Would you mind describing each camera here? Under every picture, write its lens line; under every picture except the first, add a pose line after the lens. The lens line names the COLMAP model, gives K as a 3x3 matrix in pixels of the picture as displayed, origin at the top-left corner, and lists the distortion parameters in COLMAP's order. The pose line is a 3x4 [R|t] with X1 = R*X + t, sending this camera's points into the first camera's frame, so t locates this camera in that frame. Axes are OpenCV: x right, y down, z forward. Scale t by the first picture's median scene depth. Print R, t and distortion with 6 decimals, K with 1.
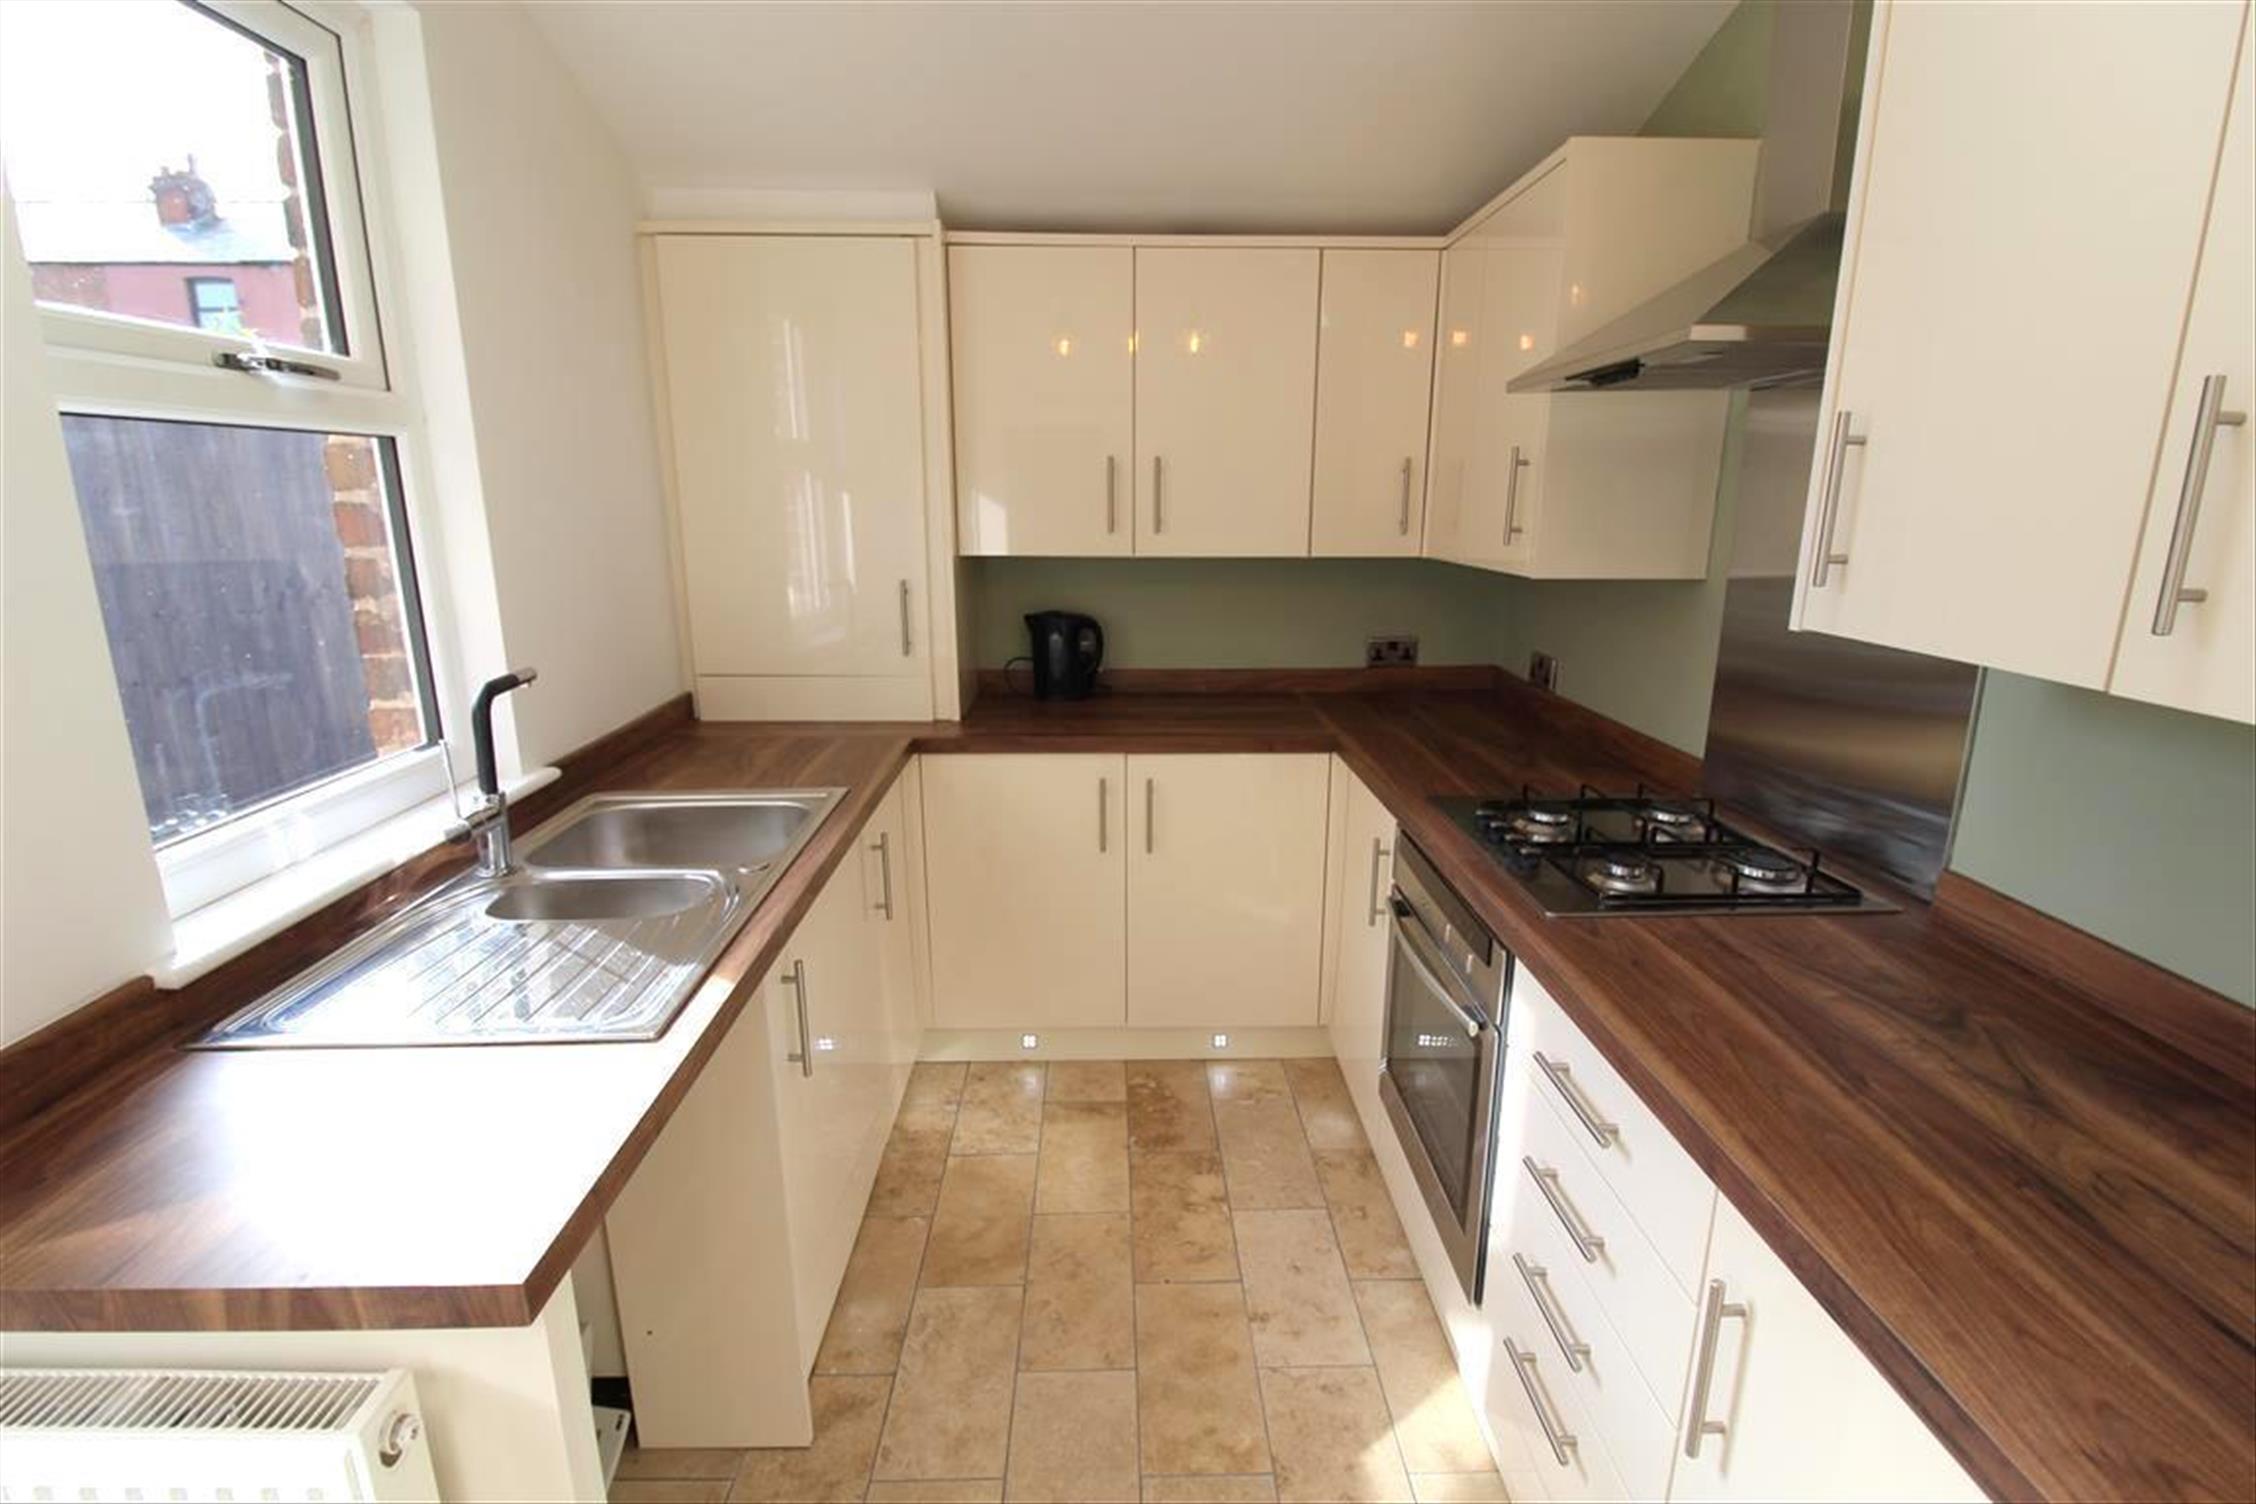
lens RADIAL K [[1050.6, 0, 1141.8], [0, 1050.6, 748.8], [0, 0, 1]] dist [0.001716, -0.018564]
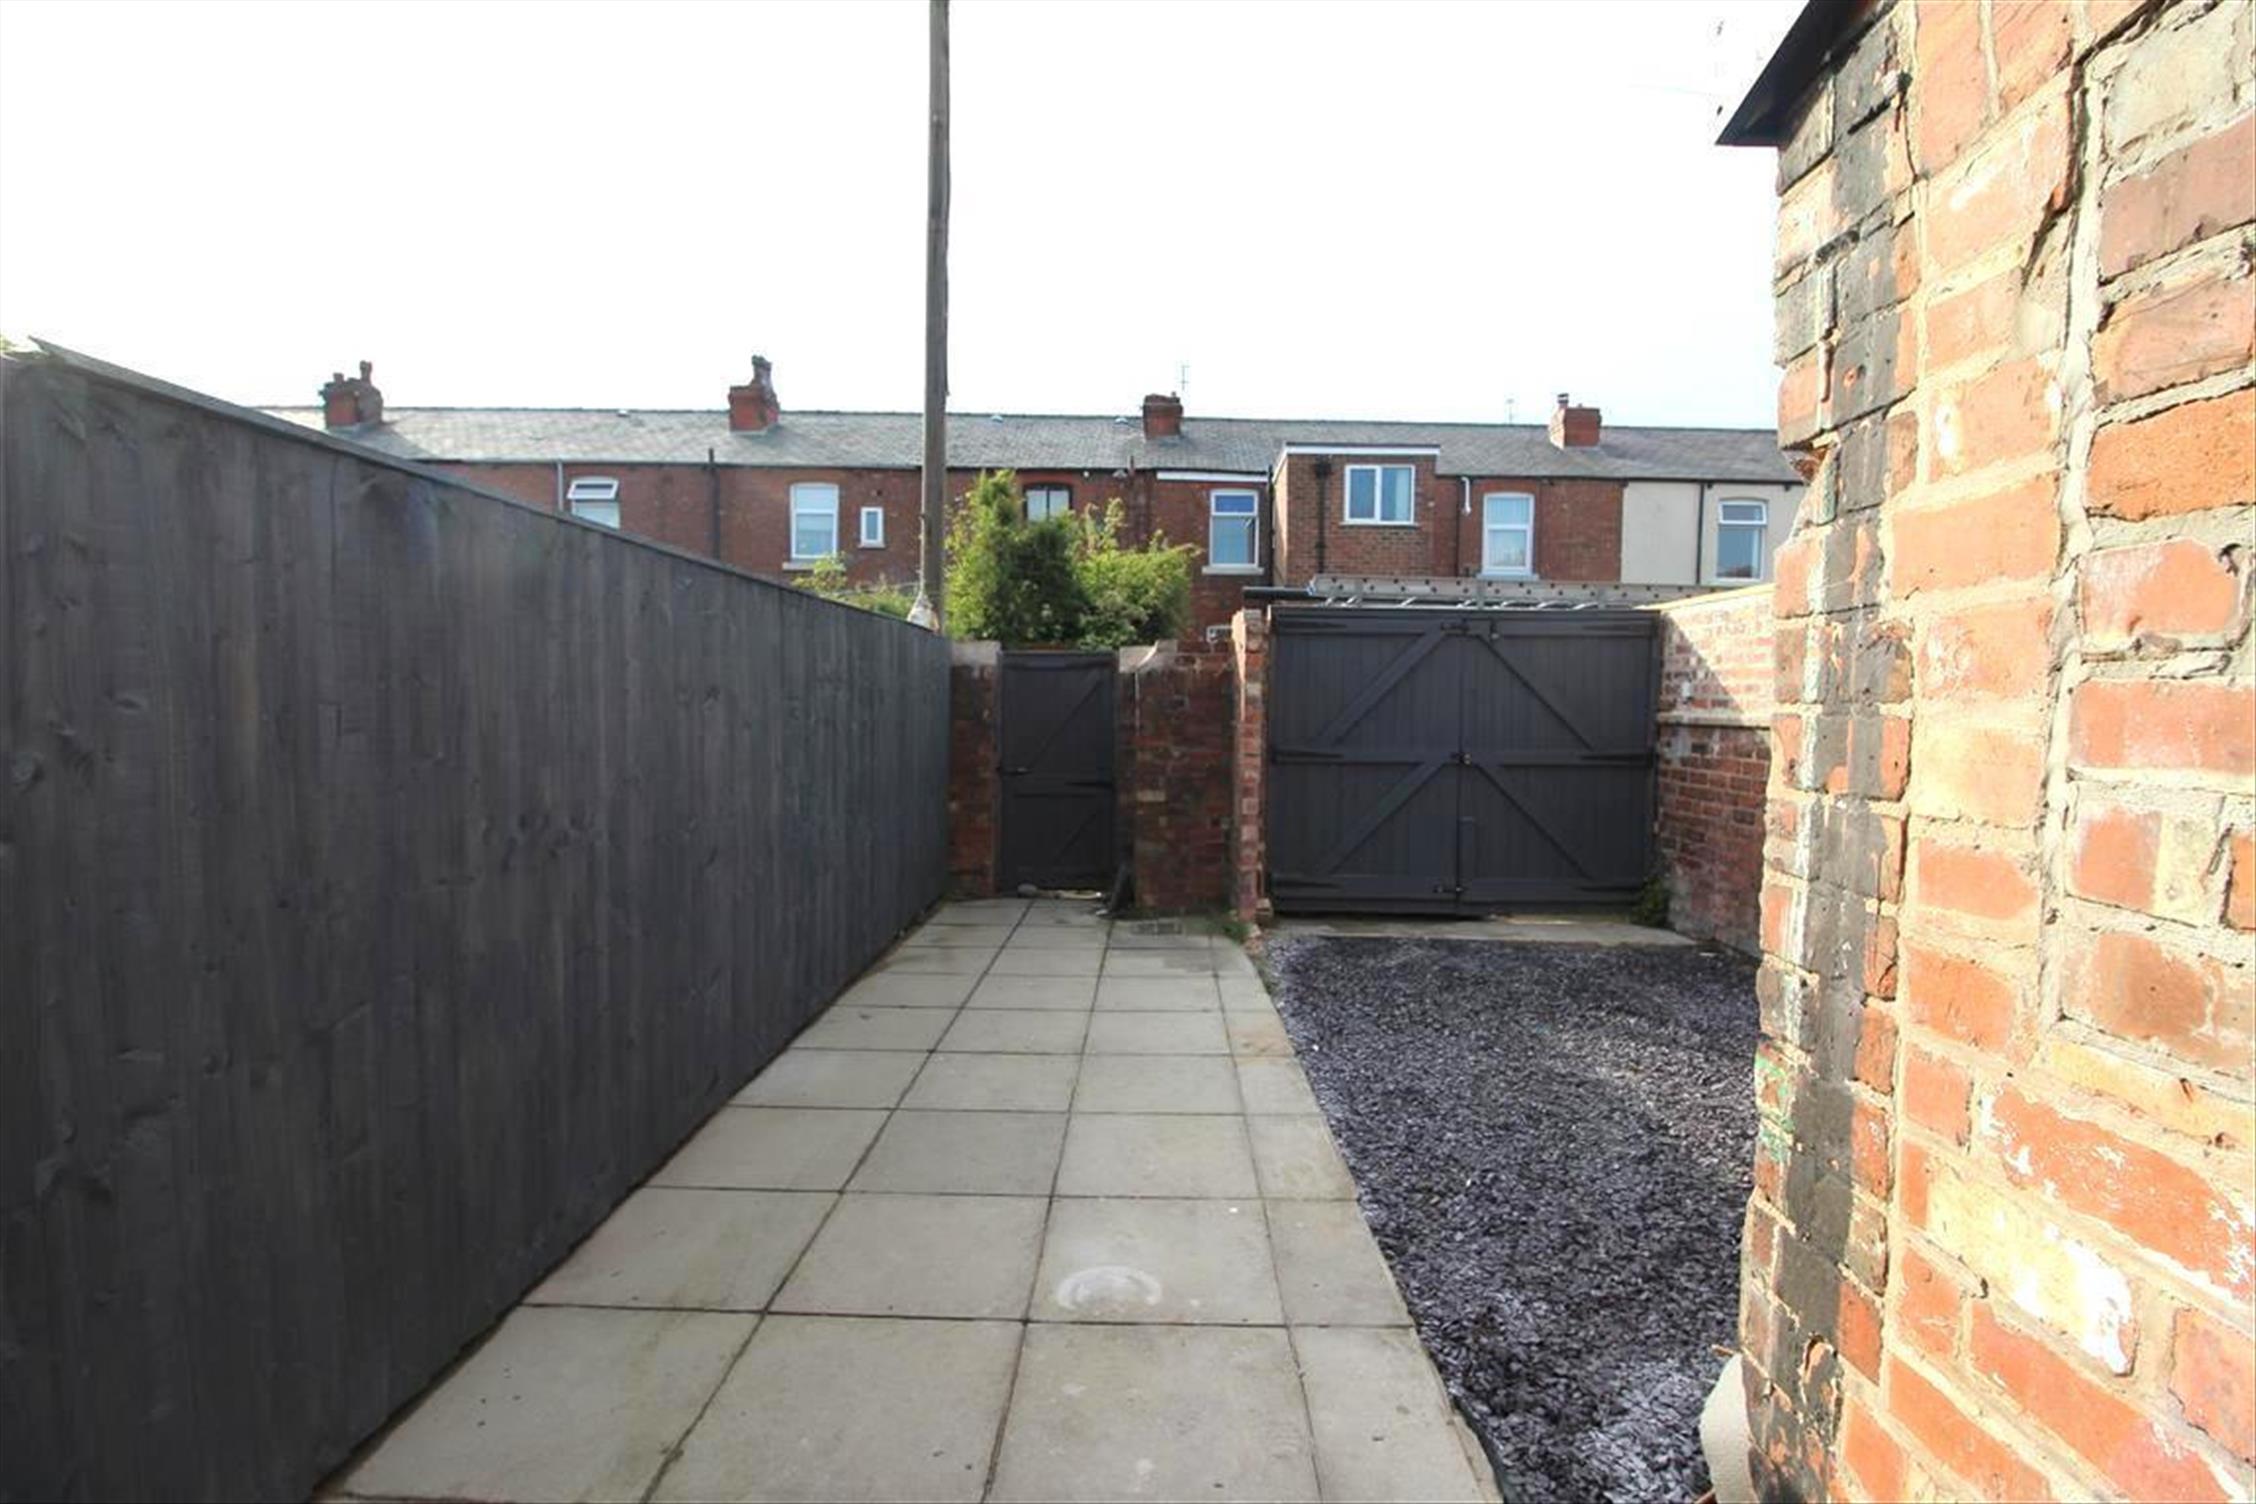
lens RADIAL K [[1050.6, 0, 1141.8], [0, 1050.6, 748.8], [0, 0, 1]] dist [0.001716, -0.018564]
pose [[0.998431, 0.011822, -0.054727, -0.469670], [-0.022045, 0.981508, -0.190147, -0.099645], [0.051467, 0.191056, 0.980229, 0.475908]]
